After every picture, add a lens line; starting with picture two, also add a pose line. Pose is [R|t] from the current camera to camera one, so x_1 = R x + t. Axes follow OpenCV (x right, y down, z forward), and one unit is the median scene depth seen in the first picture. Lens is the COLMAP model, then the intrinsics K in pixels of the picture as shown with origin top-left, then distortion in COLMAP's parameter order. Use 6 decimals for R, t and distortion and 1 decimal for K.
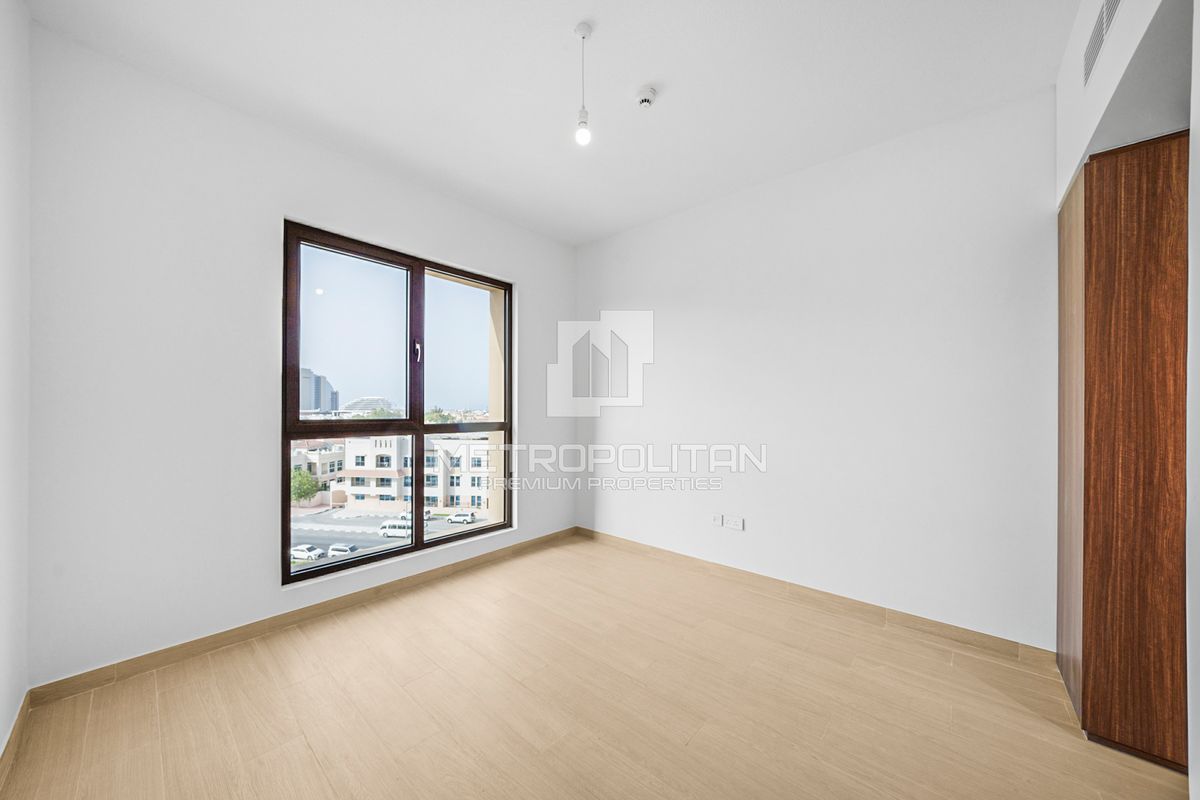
lens RADIAL K [[415.3, 0, 594.6], [0, 415.3, 403.0], [0, 0, 1]] dist [-0.019894, 0.000014]
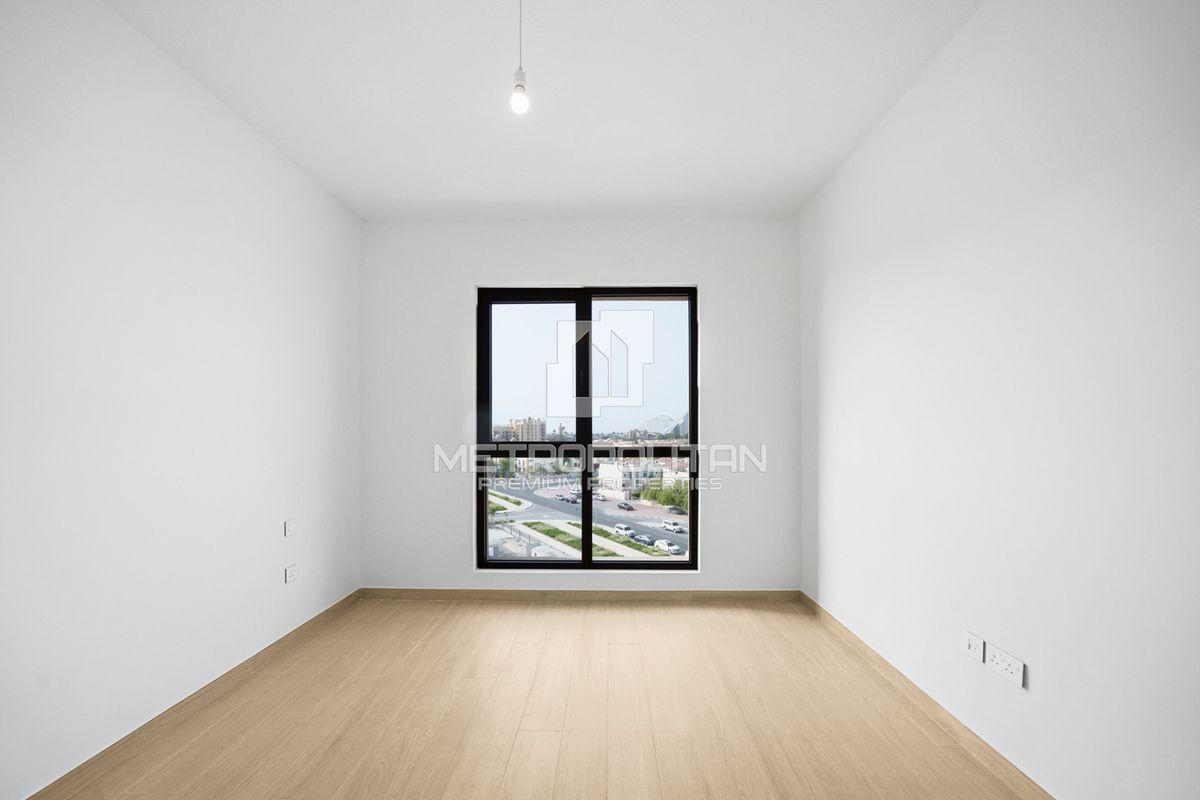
lens RADIAL K [[422.8, 0, 595.4], [0, 422.8, 425.0], [0, 0, 1]] dist [-0.030880, 0.004196]
pose [[0.639136, -0.017588, -0.768893, 0.405392], [0.016188, 0.999825, -0.009414, 0.005604], [0.768923, -0.006430, 0.639309, 0.335438]]
